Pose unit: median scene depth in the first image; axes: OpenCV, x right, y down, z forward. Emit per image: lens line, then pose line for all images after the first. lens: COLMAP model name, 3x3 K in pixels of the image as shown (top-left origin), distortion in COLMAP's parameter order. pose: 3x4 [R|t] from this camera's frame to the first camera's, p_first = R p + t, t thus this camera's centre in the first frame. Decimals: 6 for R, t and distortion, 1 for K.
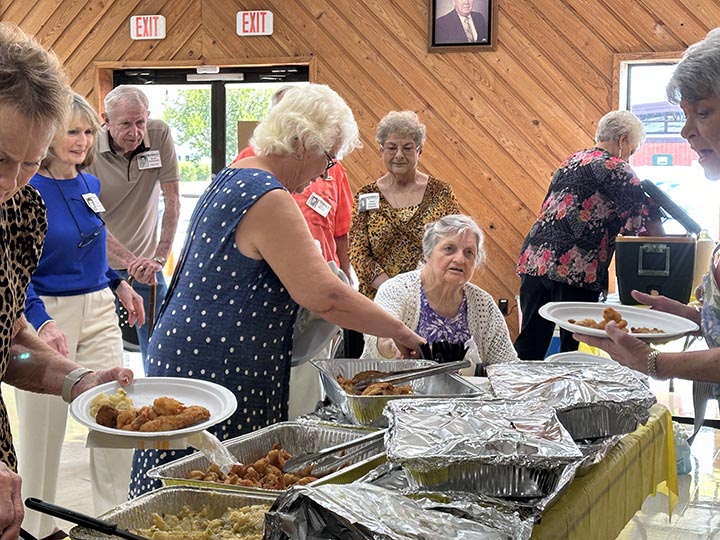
lens RADIAL K [[1312.1, 0, 360.0], [0, 1312.1, 270.0], [0, 0, 1]] dist [0.159586, 0.052551]
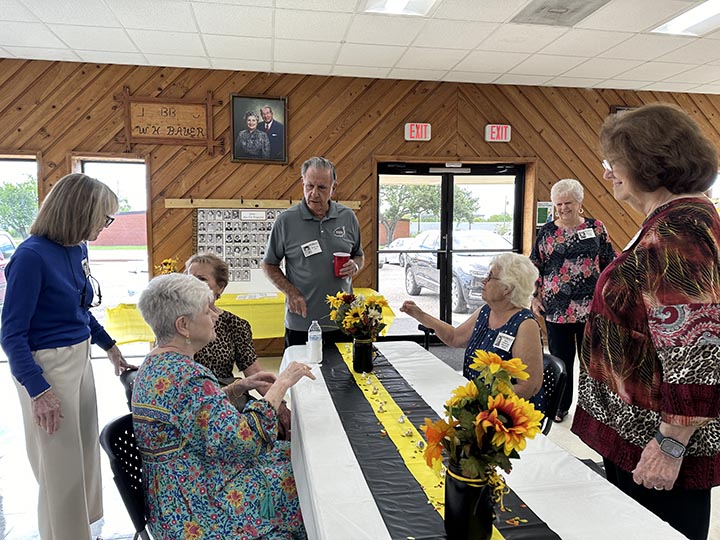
lens RADIAL K [[503.4, 0, 360.0], [0, 503.4, 270.0], [0, 0, 1]] dist [0.078115, -0.109450]
pose [[0.860548, -0.039078, 0.507869, -0.512752], [0.046899, 0.998896, -0.002606, -0.042072], [-0.507207, 0.026061, 0.861430, 0.607658]]
